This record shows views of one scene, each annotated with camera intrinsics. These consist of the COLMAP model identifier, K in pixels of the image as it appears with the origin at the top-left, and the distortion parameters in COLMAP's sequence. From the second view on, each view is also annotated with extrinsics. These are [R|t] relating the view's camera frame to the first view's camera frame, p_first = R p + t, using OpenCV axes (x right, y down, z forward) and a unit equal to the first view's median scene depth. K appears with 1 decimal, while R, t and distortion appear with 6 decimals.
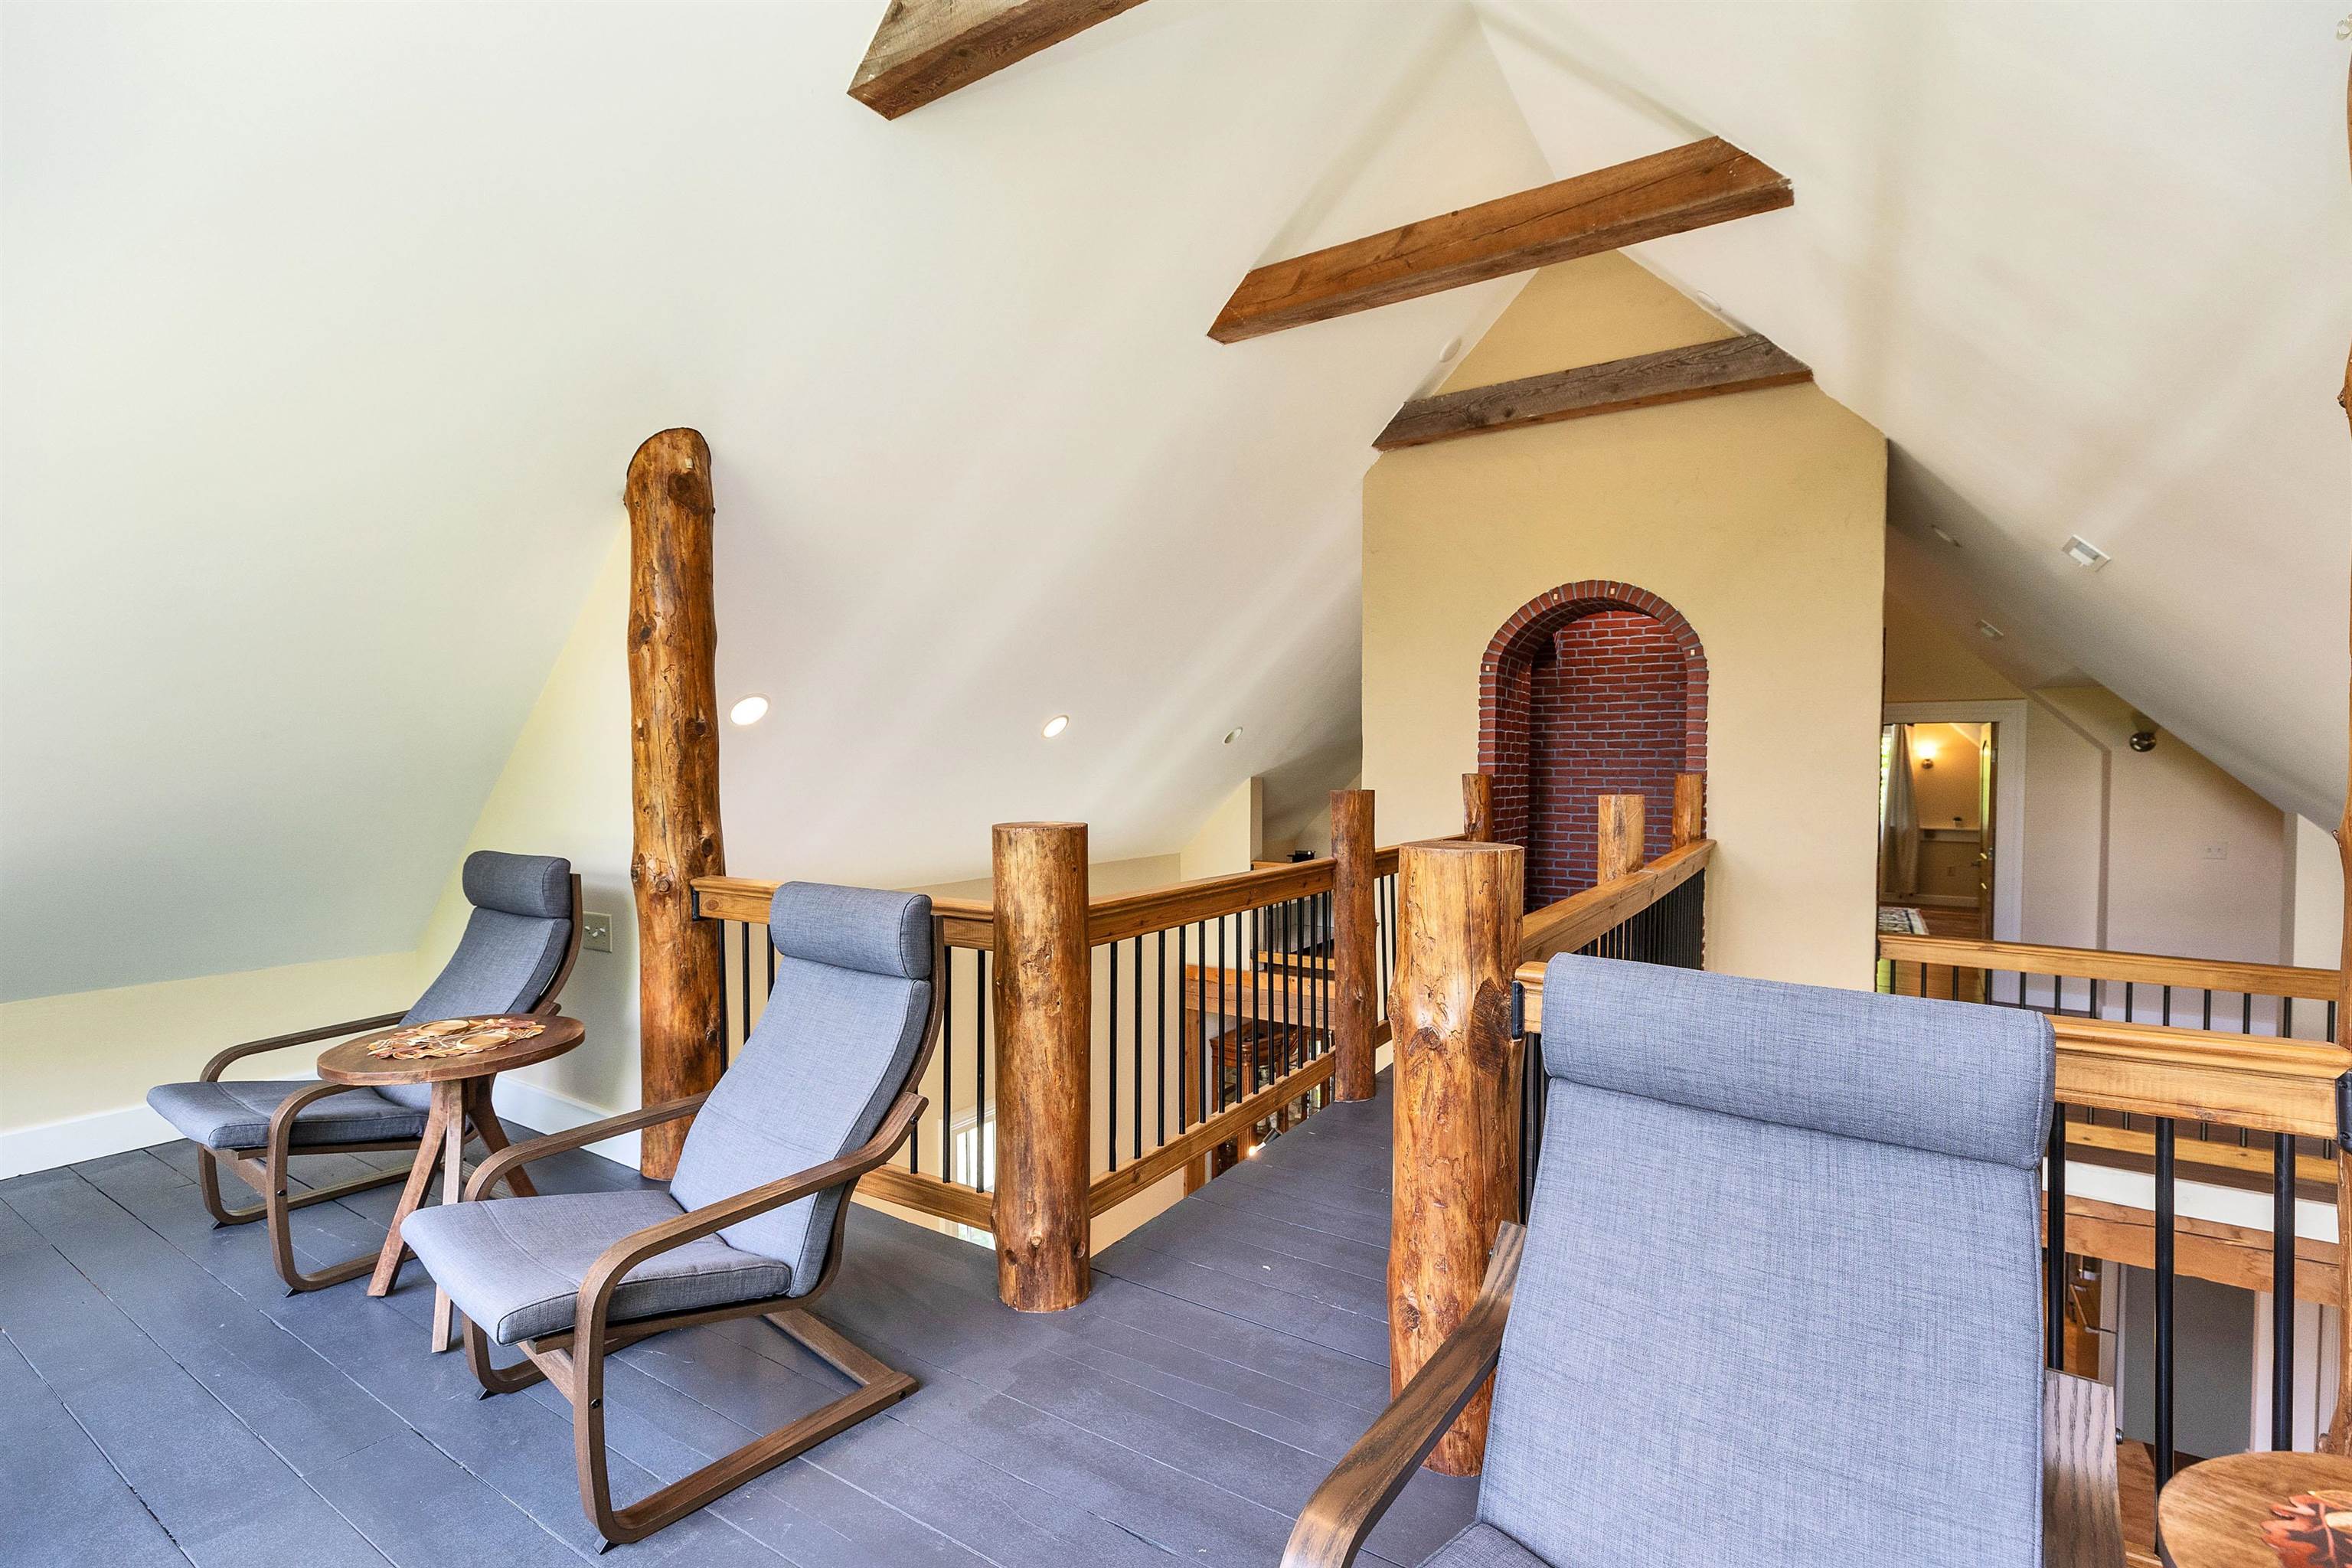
lens RADIAL K [[1052.3, 0, 1165.4], [0, 1052.3, 783.2], [0, 0, 1]] dist [0.004464, -0.000377]
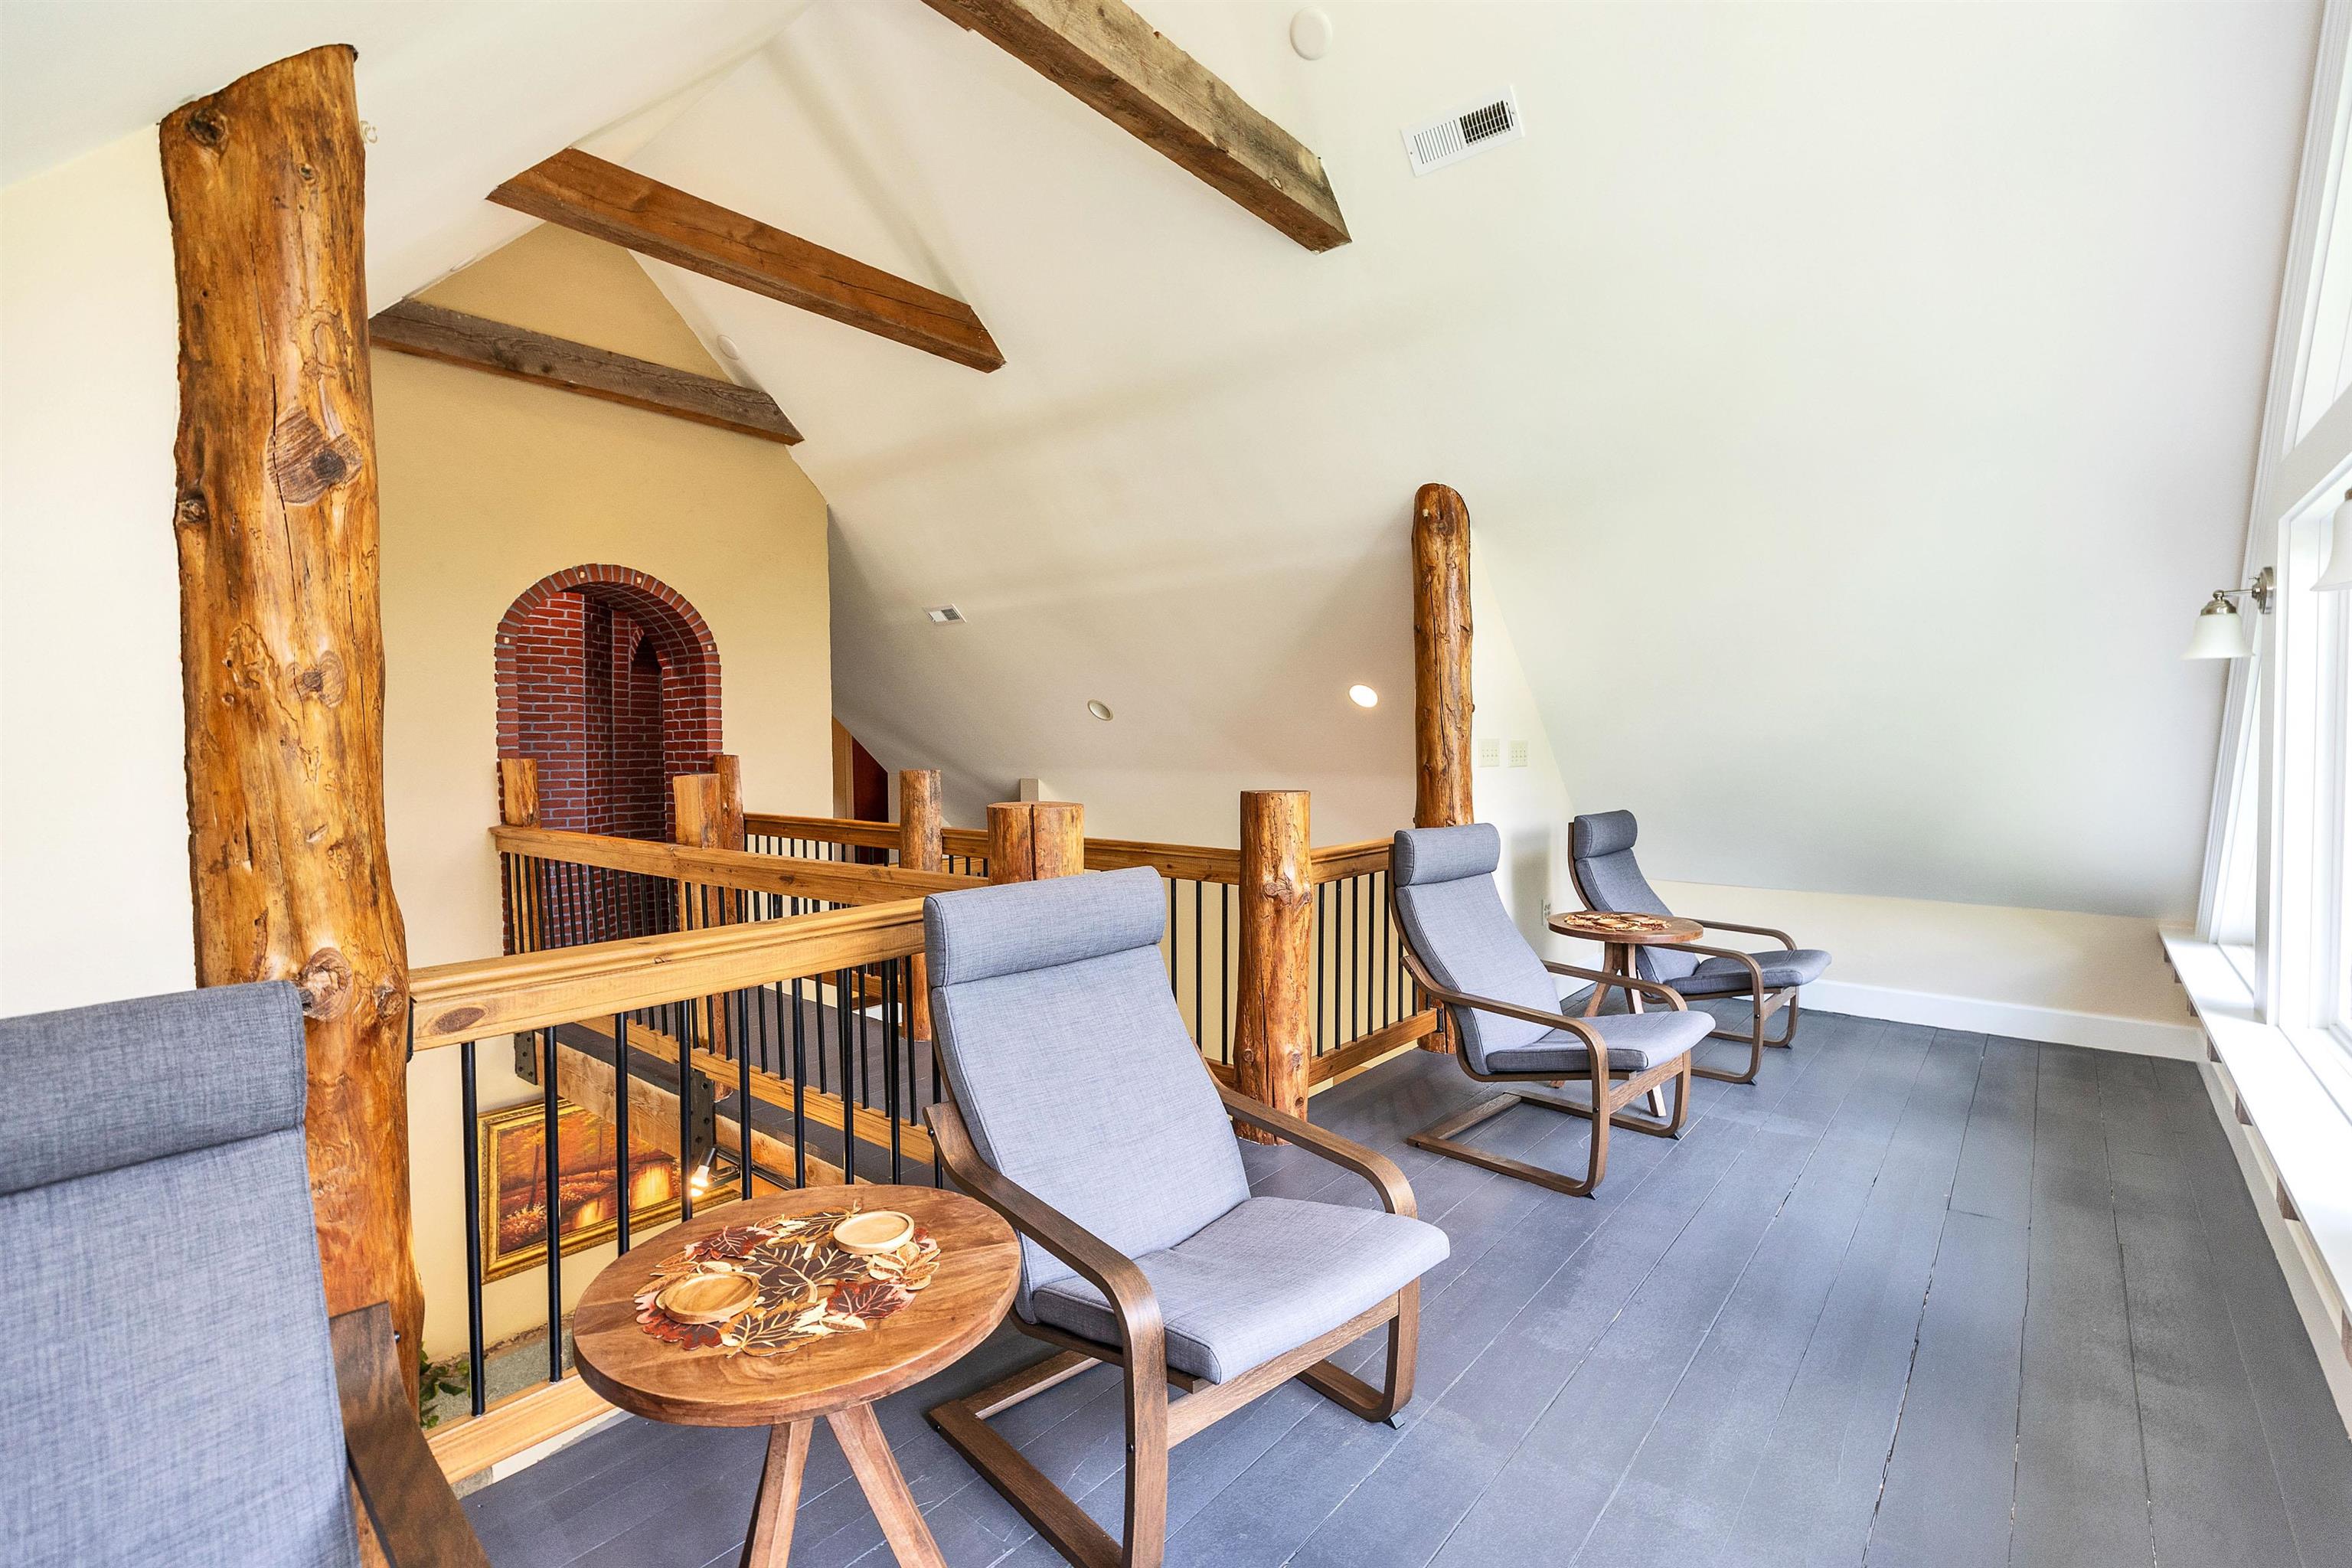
lens RADIAL K [[1052.3, 0, 1165.4], [0, 1052.3, 783.2], [0, 0, 1]] dist [0.004464, -0.000377]
pose [[0.128991, -0.039779, 0.990848, -0.567952], [0.021658, 0.999070, 0.037290, -0.009266], [-0.991409, 0.016650, 0.129732, 0.361638]]
